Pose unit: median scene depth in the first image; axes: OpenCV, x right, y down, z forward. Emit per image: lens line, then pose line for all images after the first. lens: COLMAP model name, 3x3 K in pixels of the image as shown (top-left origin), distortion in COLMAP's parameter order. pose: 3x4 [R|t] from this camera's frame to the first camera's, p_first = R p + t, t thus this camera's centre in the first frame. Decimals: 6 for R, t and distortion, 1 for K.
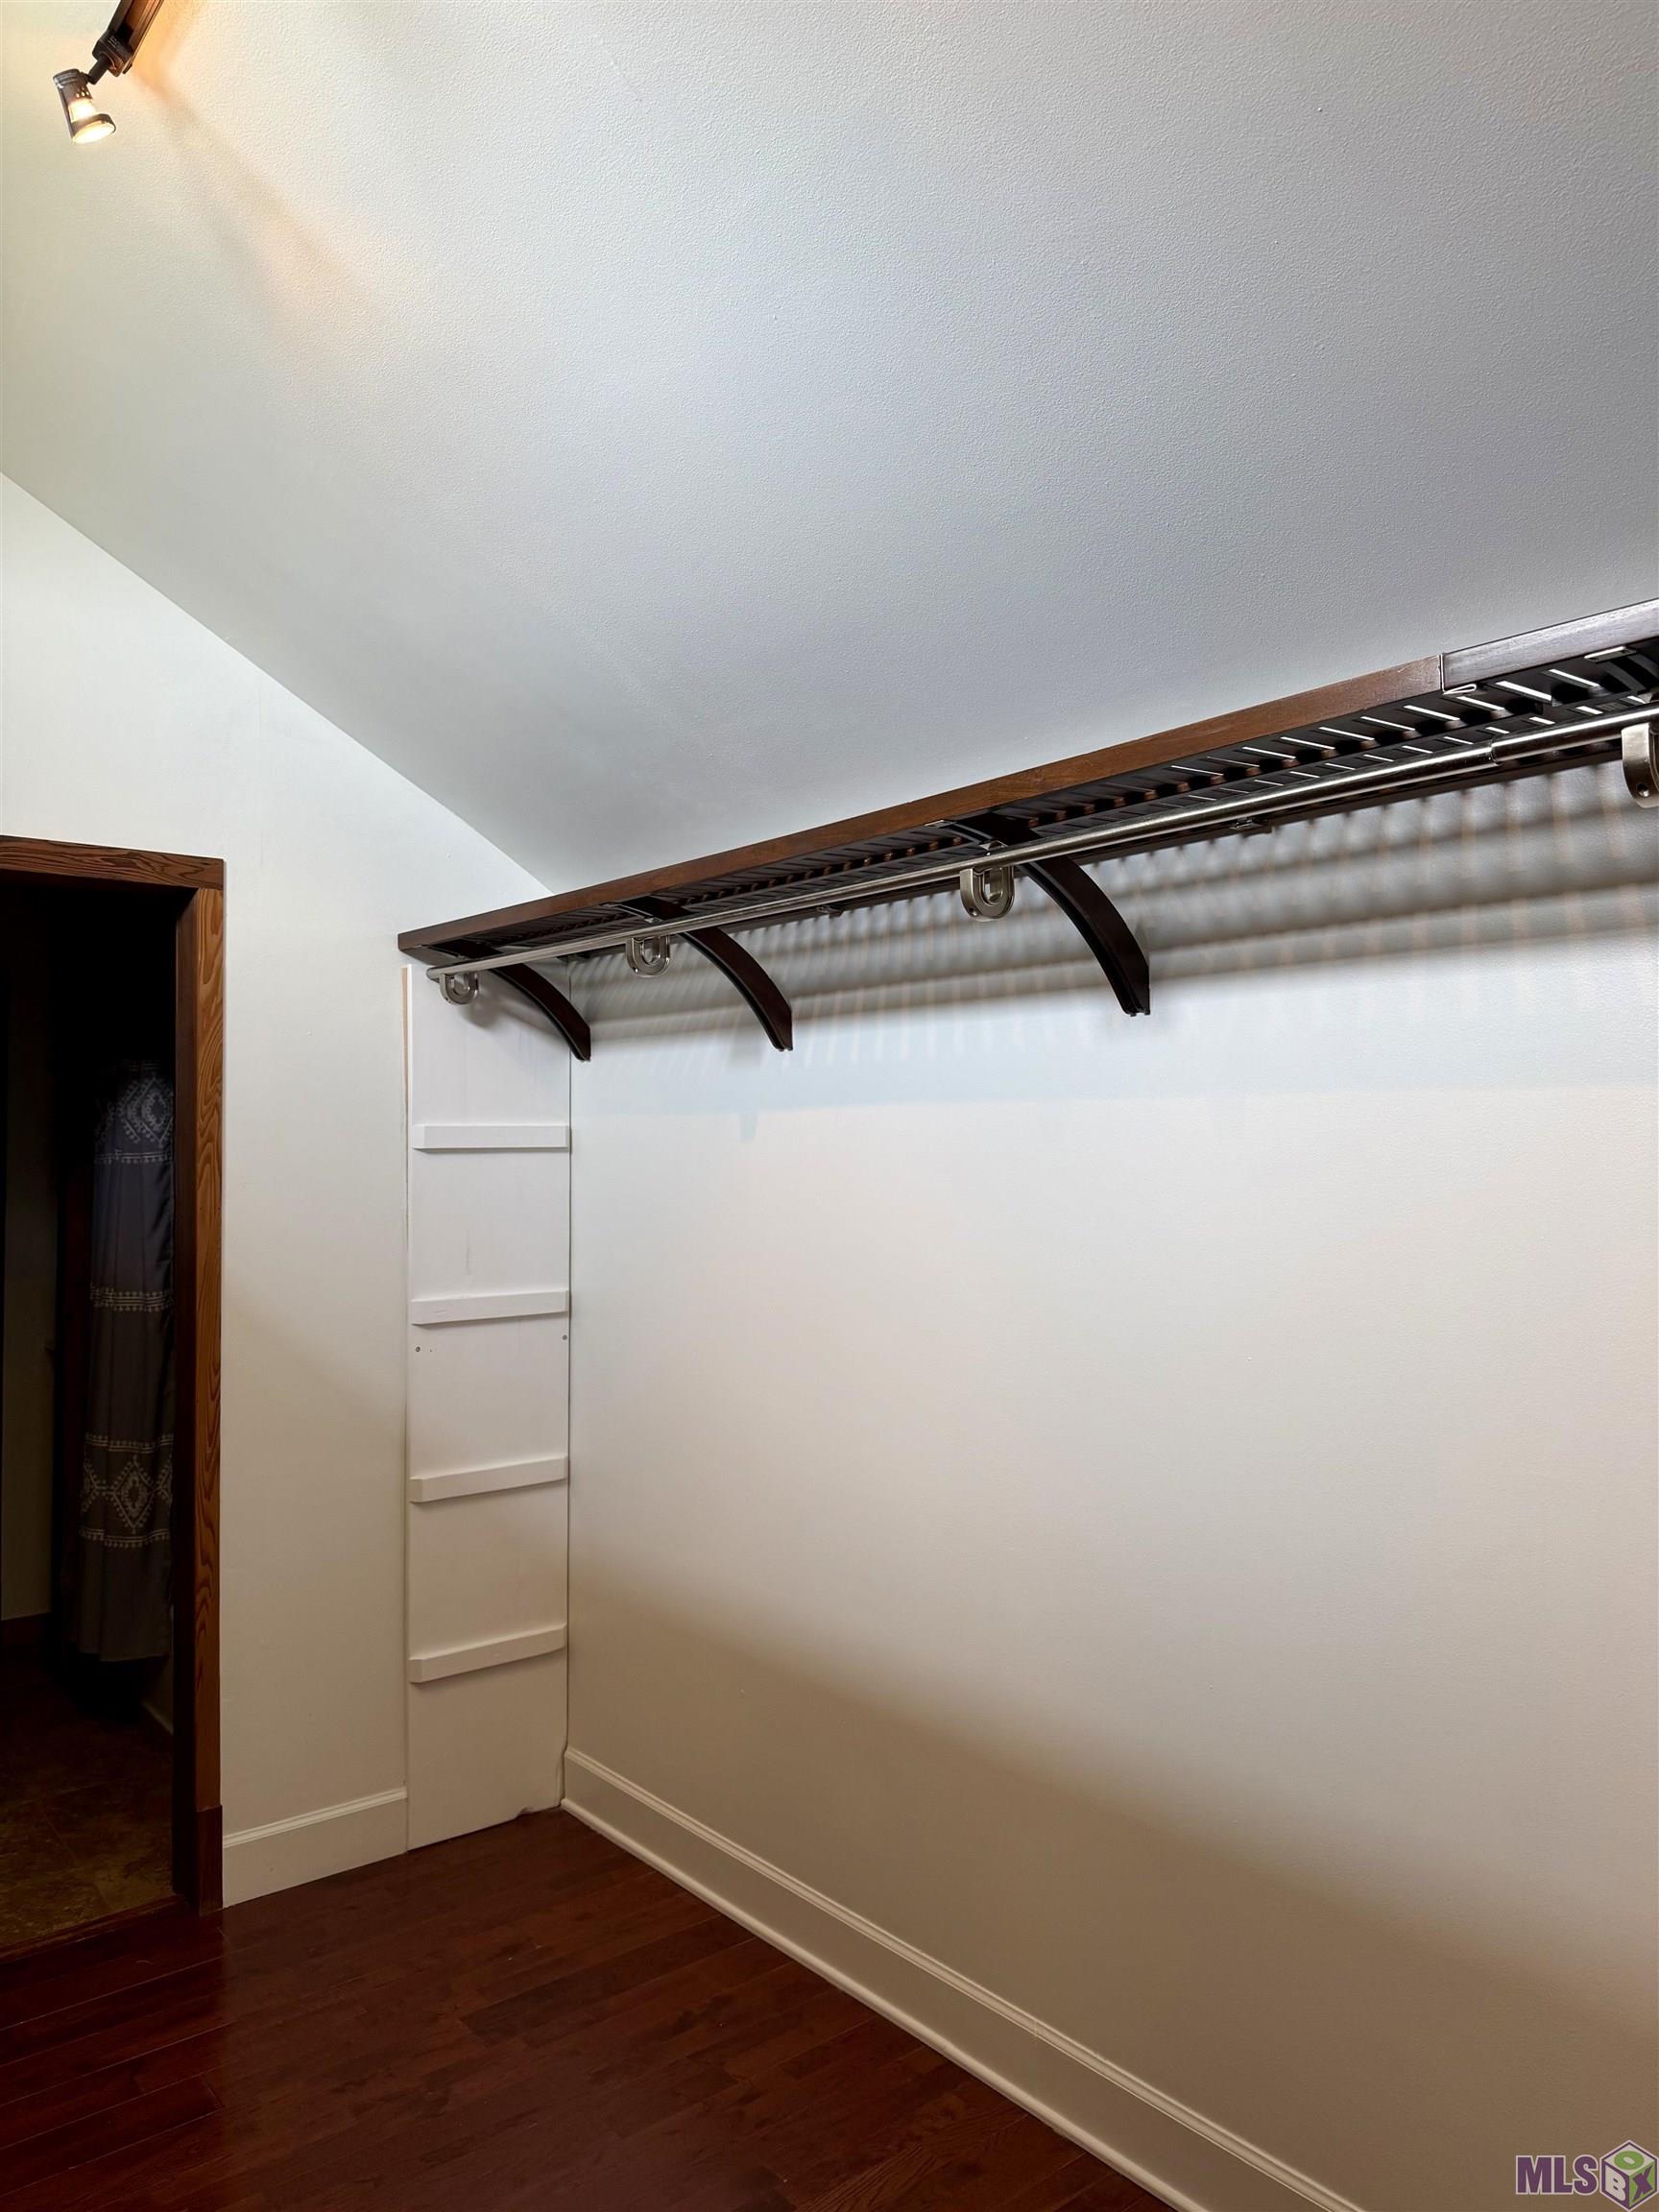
lens RADIAL K [[1539.4, 0, 828.5], [0, 1539.4, 1113.8], [0, 0, 1]] dist [0.080738, -0.117723]
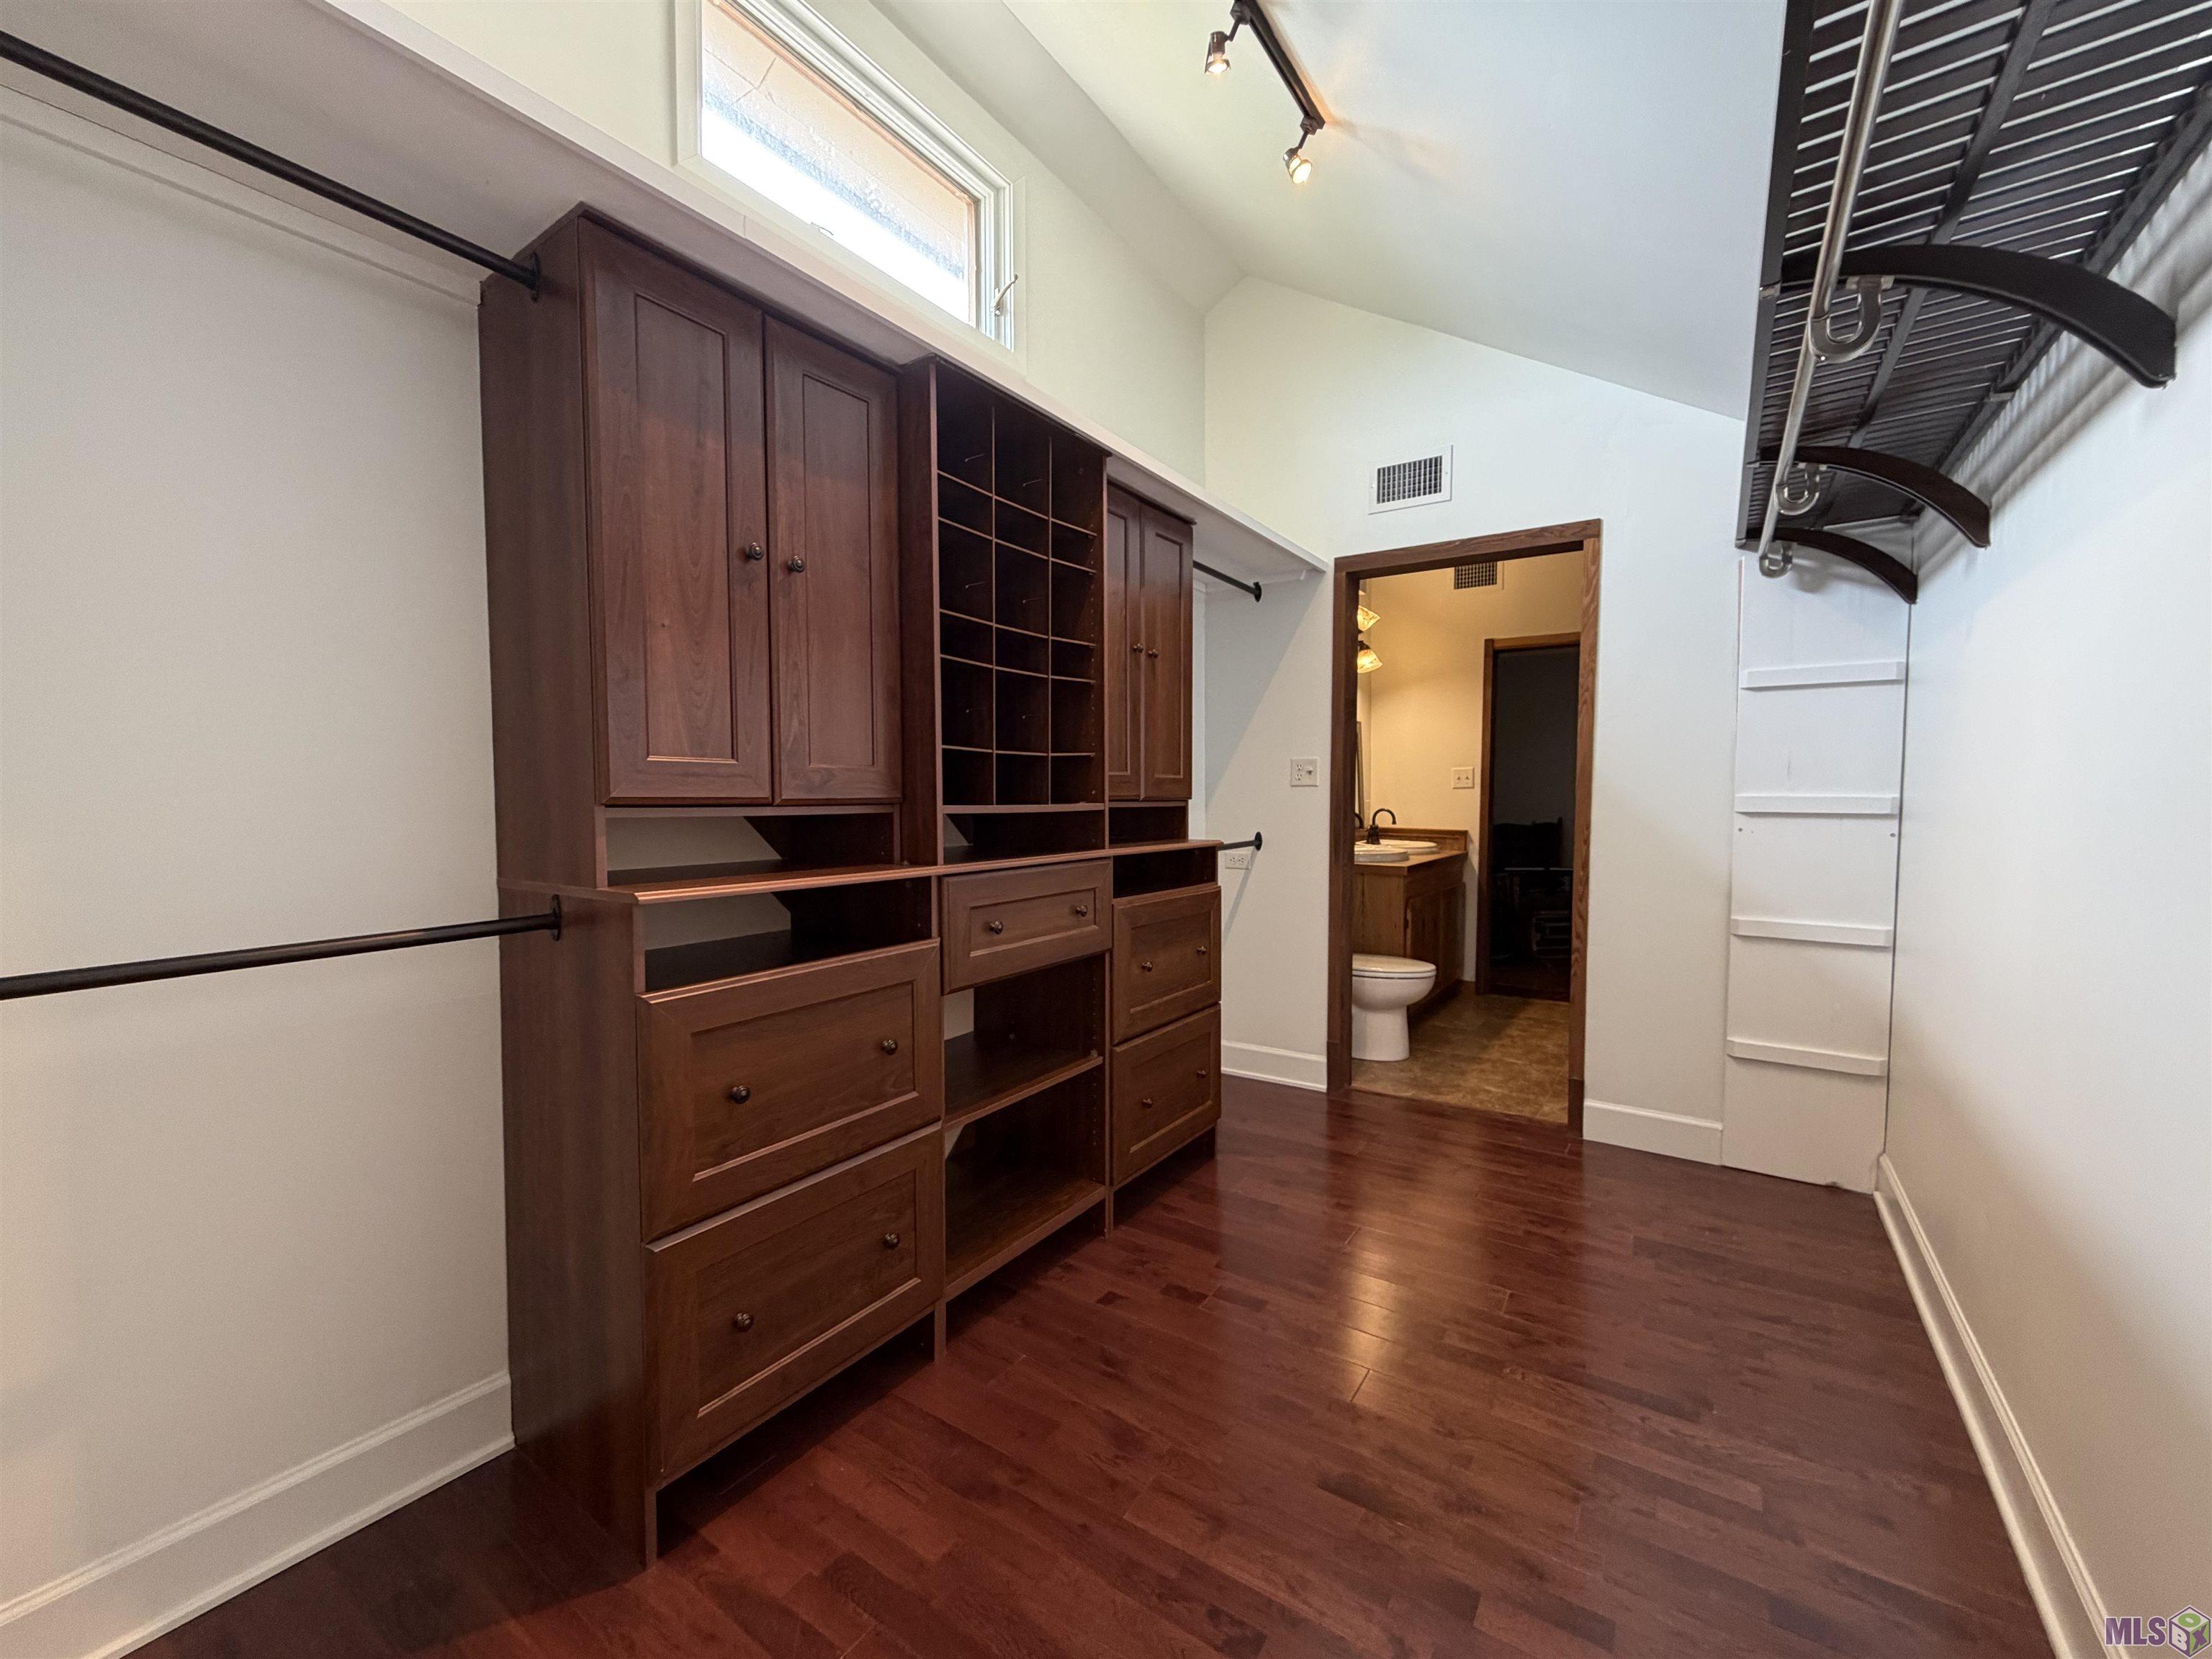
lens RADIAL K [[879.3, 0, 1107.0], [0, 879.3, 831.3], [0, 0, 1]] dist [-0.000595, -0.000051]
pose [[0.290080, 0.051874, -0.955595, 0.343107], [0.021059, 0.997942, 0.060565, 0.093391], [0.956771, -0.037693, 0.288391, 0.211655]]
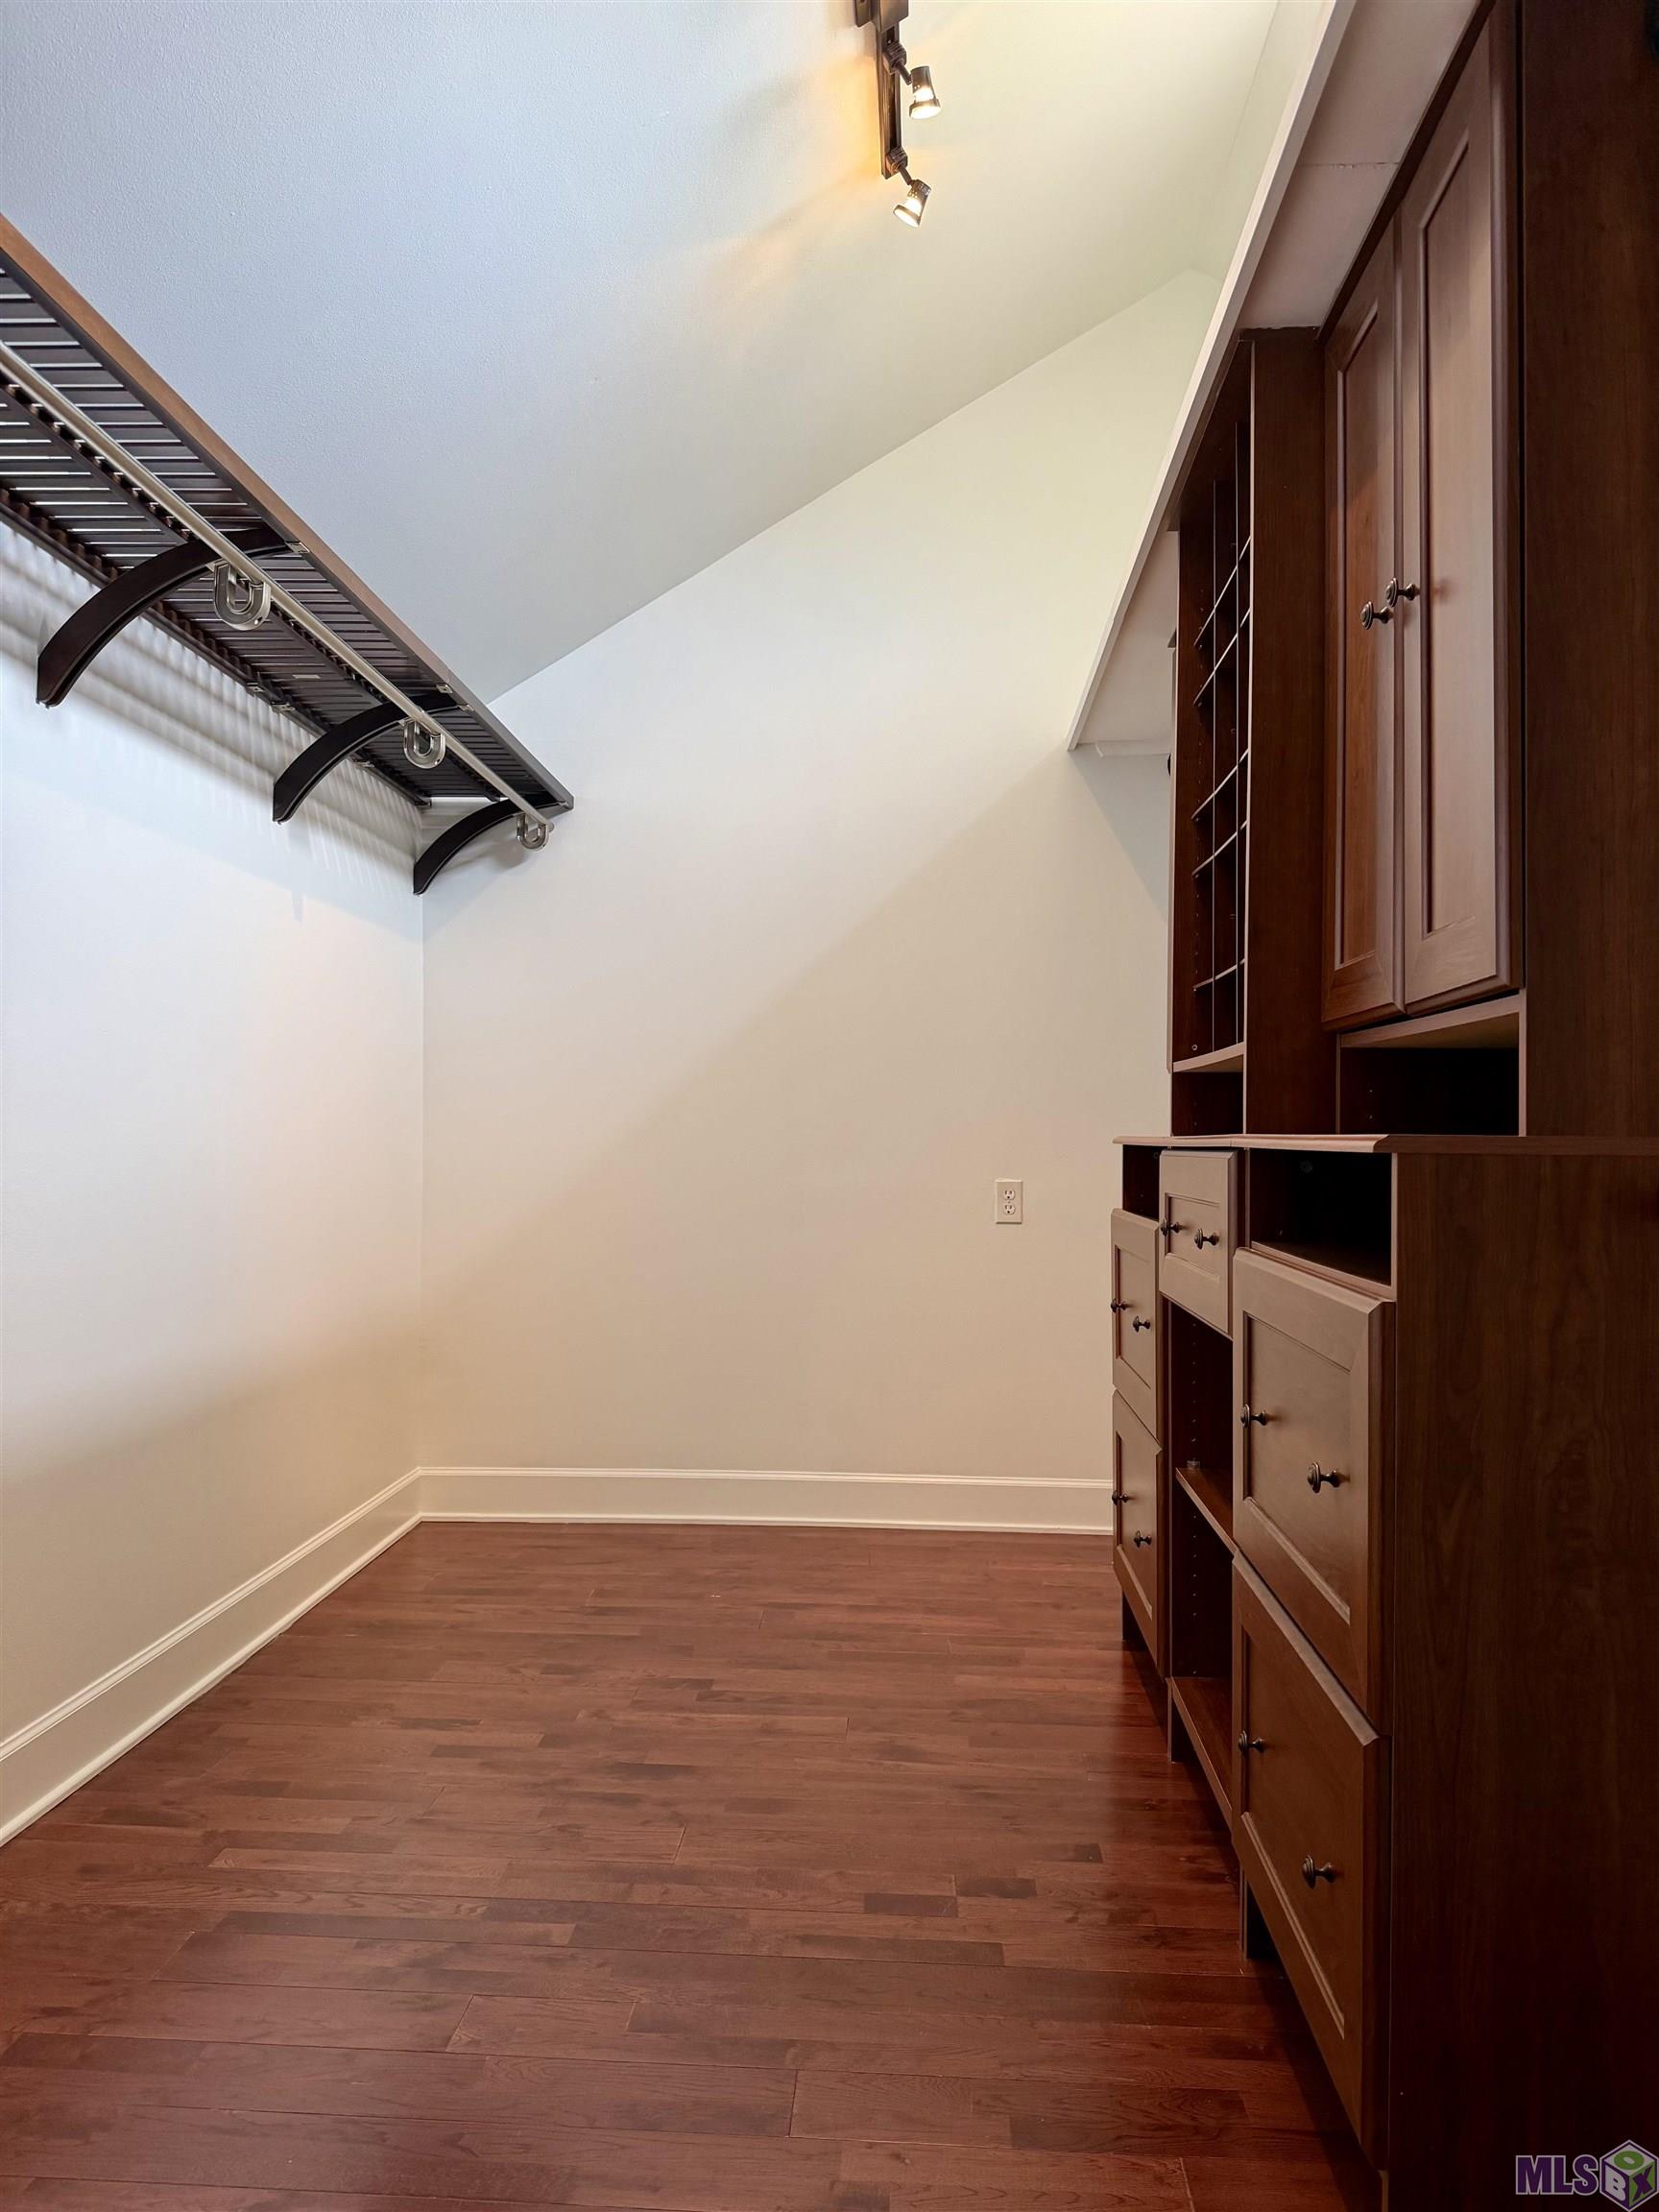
lens RADIAL K [[1539.4, 0, 828.5], [0, 1539.4, 1113.8], [0, 0, 1]] dist [0.080738, -0.117723]
pose [[-0.745129, 0.015672, 0.666736, -0.614636], [-0.012907, 0.999198, -0.037911, 0.166065], [-0.666796, -0.036855, -0.744329, 0.978842]]
